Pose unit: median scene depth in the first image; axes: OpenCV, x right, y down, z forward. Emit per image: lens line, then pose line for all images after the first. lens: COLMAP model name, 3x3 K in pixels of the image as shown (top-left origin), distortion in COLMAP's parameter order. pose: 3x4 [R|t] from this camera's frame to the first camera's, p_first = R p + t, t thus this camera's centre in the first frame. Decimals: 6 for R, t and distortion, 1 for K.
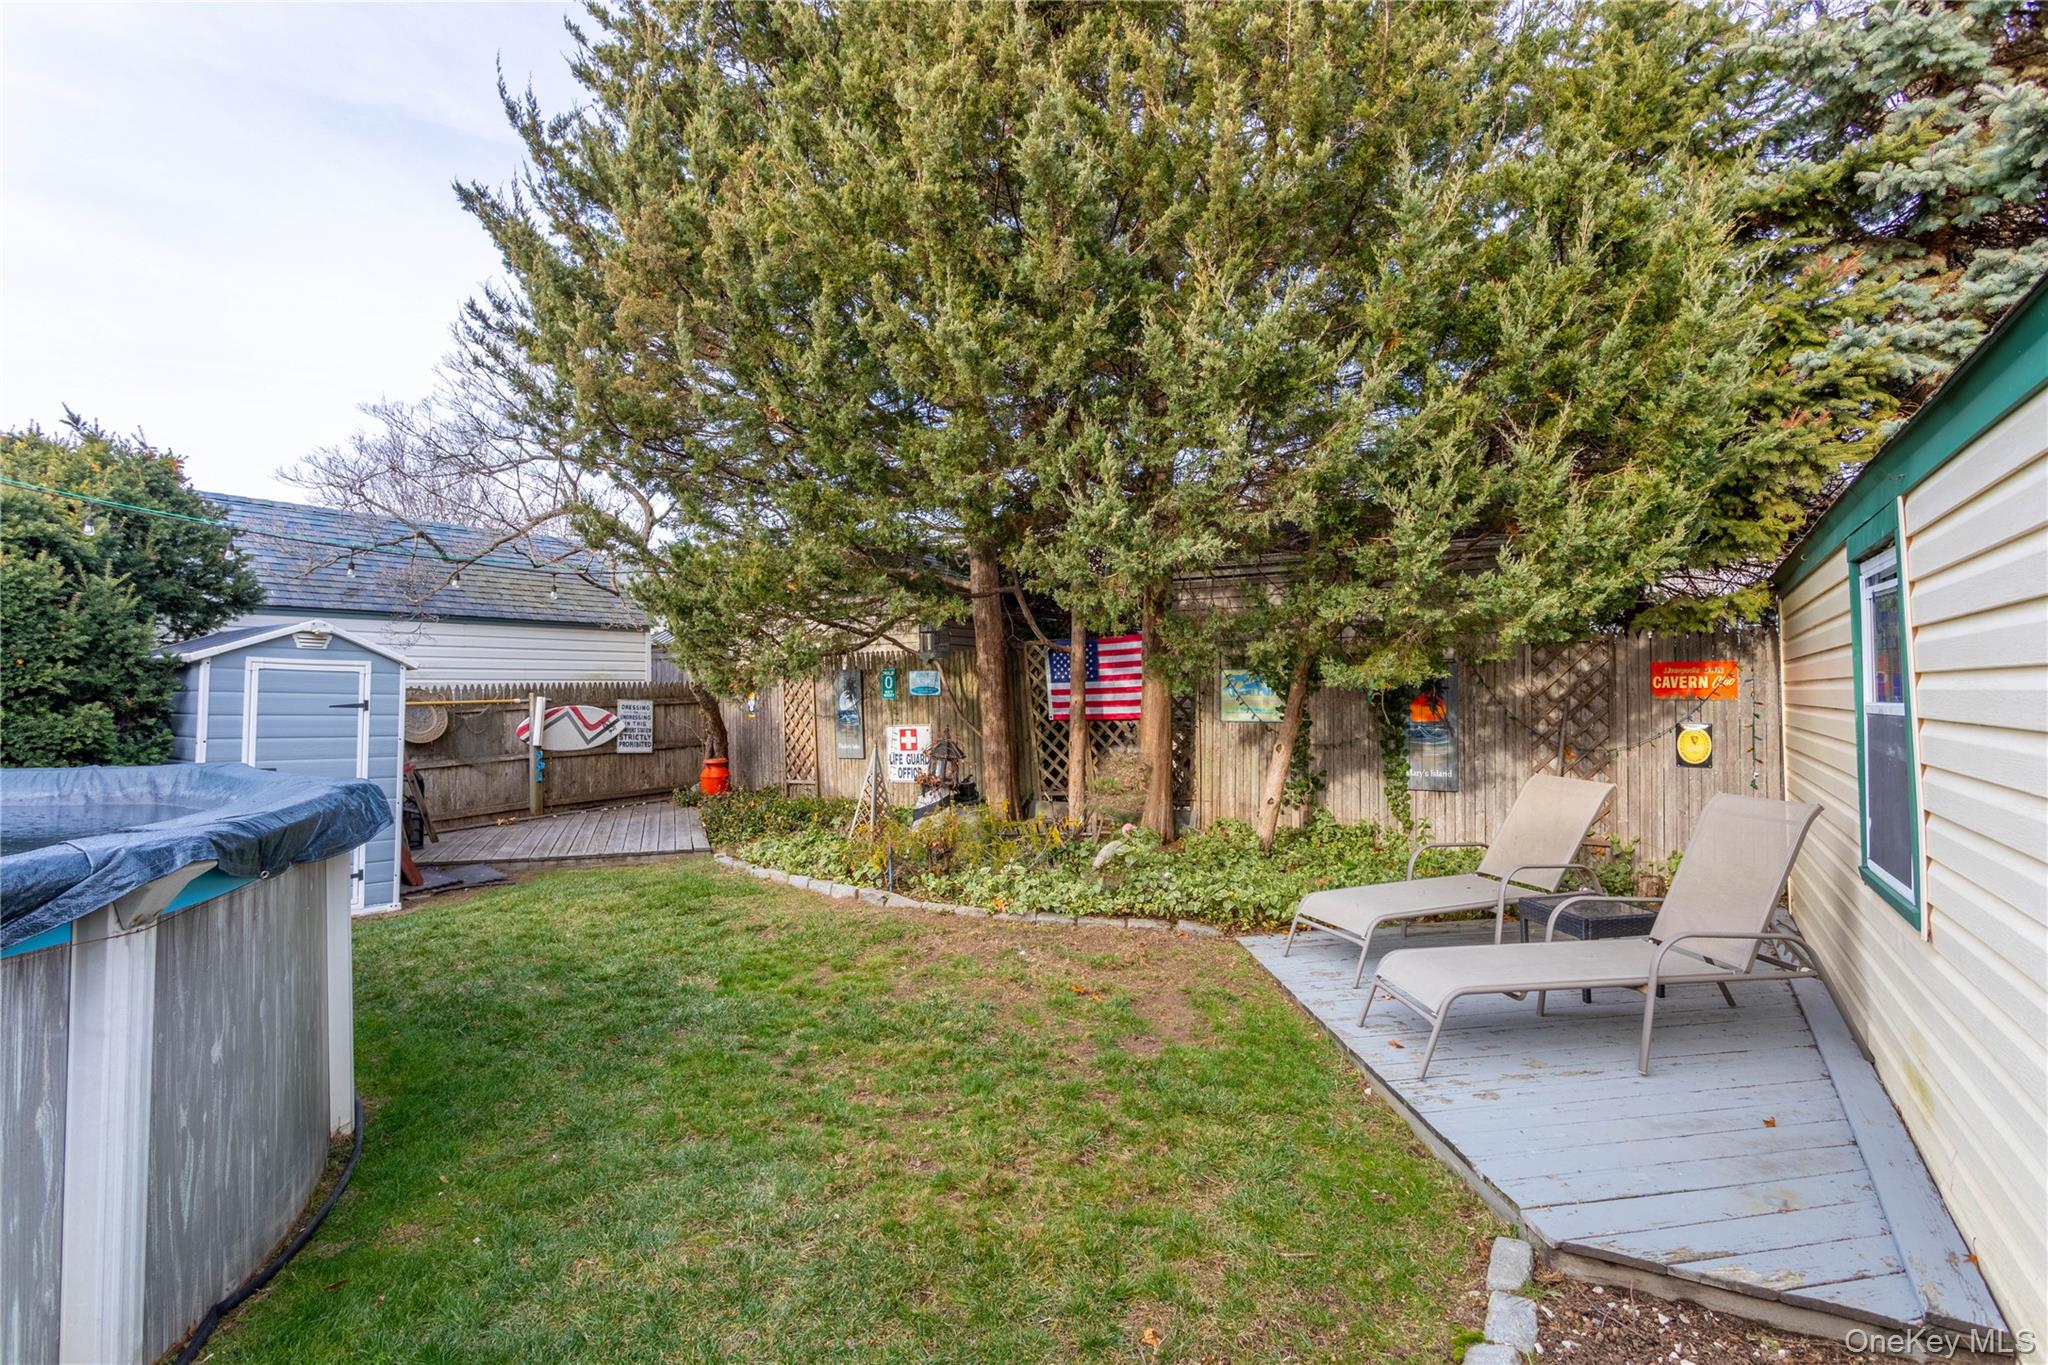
lens RADIAL K [[1086.8, 0, 1023.9], [0, 1086.8, 685.3], [0, 0, 1]] dist [-0.006818, -0.000243]
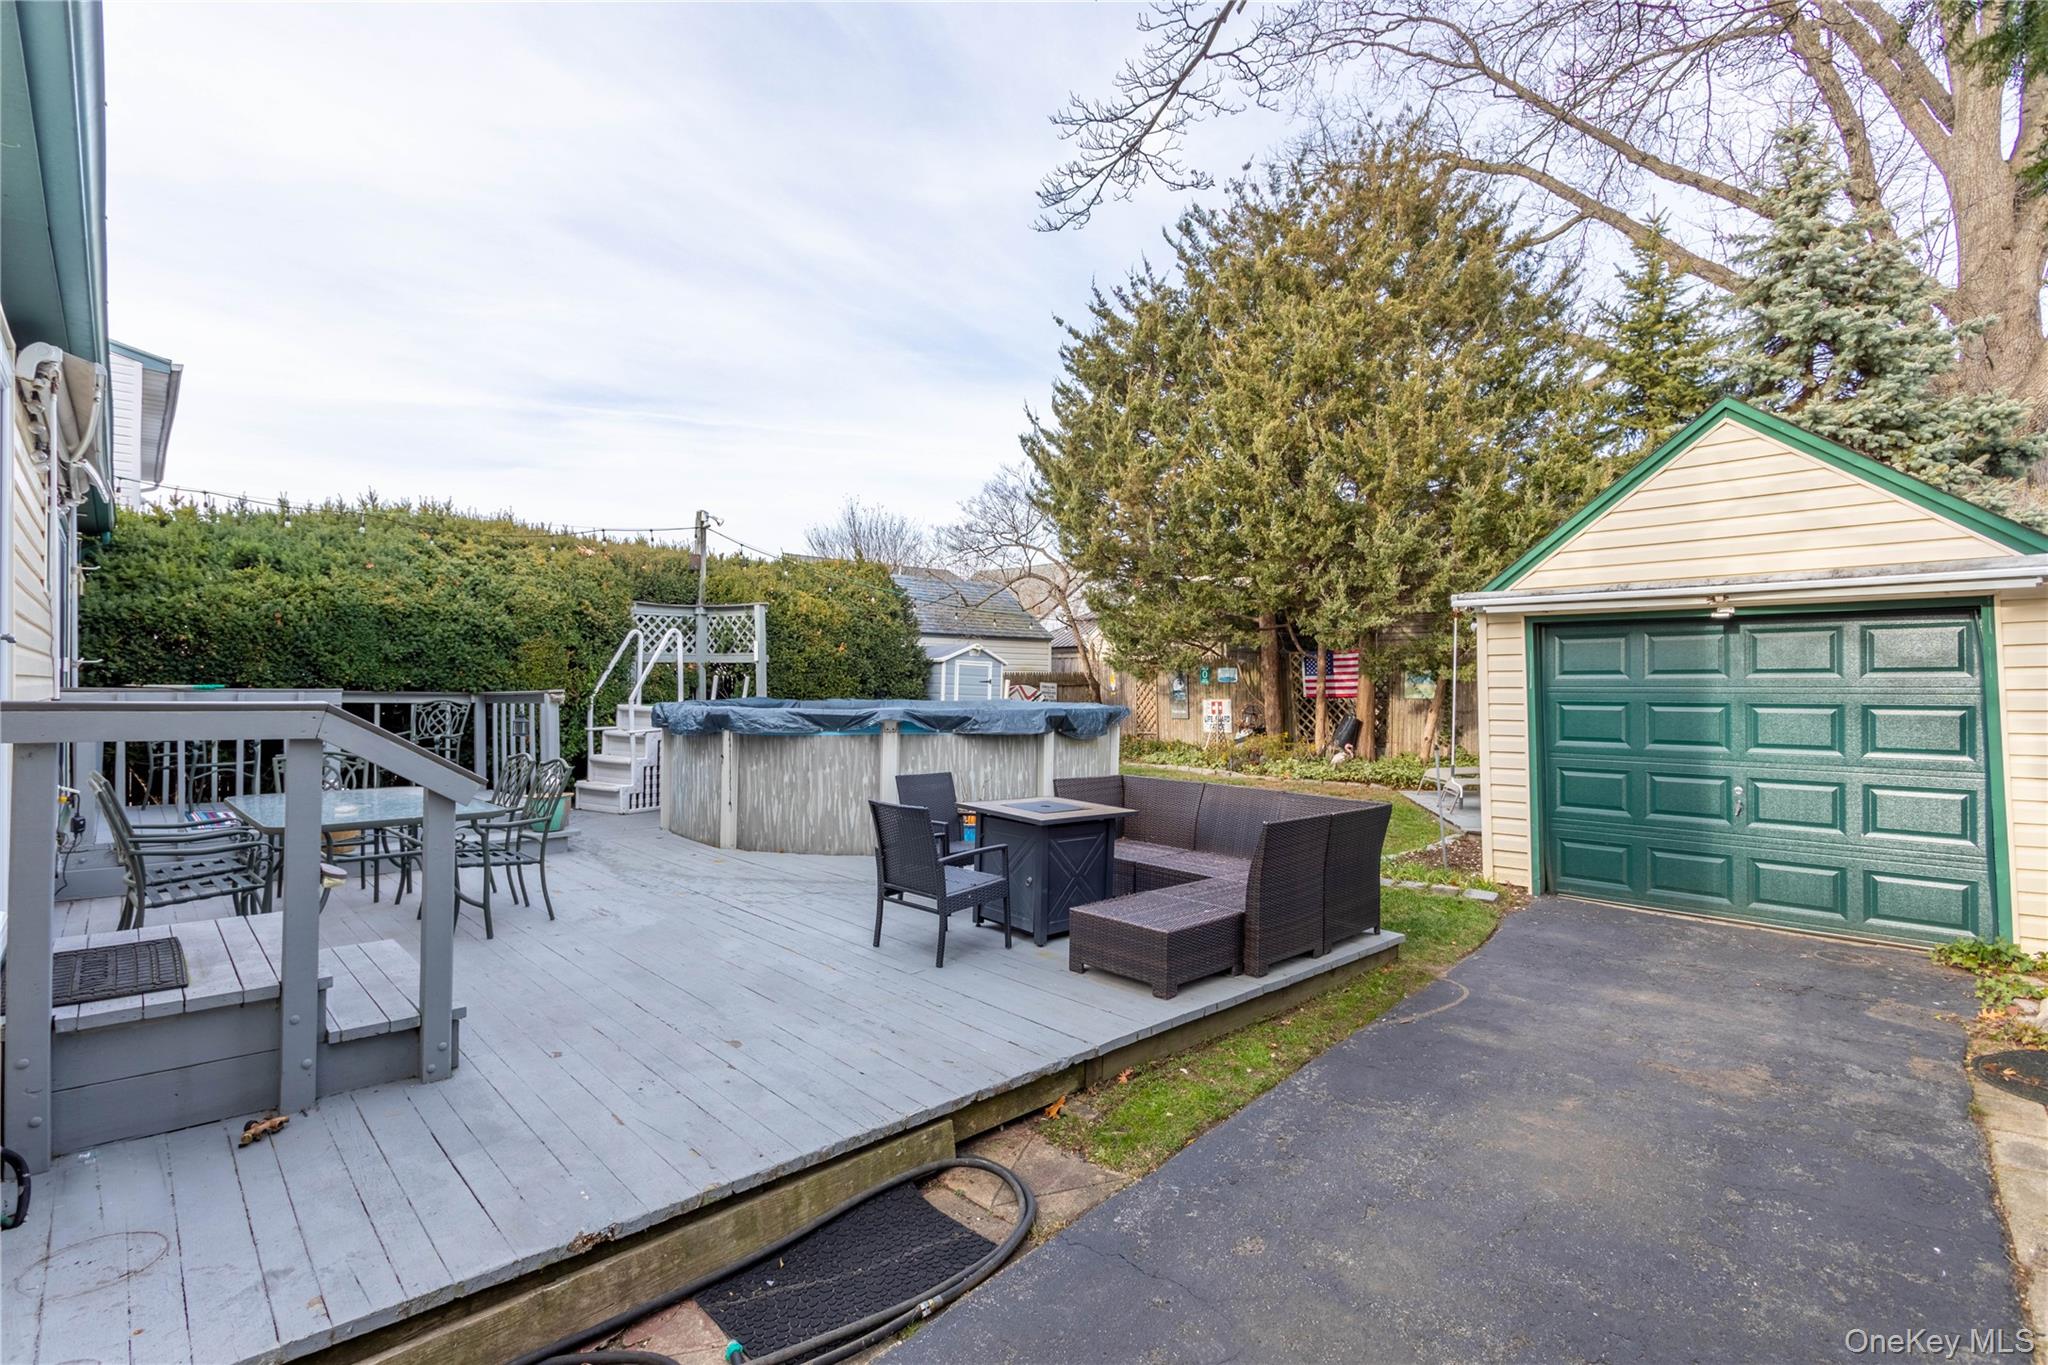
lens RADIAL K [[991.9, 0, 1019.4], [0, 991.9, 680.2], [0, 0, 1]] dist [0.004262, 0.000189]
pose [[0.973014, 0.016653, -0.230143, -0.068508], [-0.015959, 0.999861, 0.004876, 0.004382], [0.230192, -0.001072, 0.973145, -0.841587]]
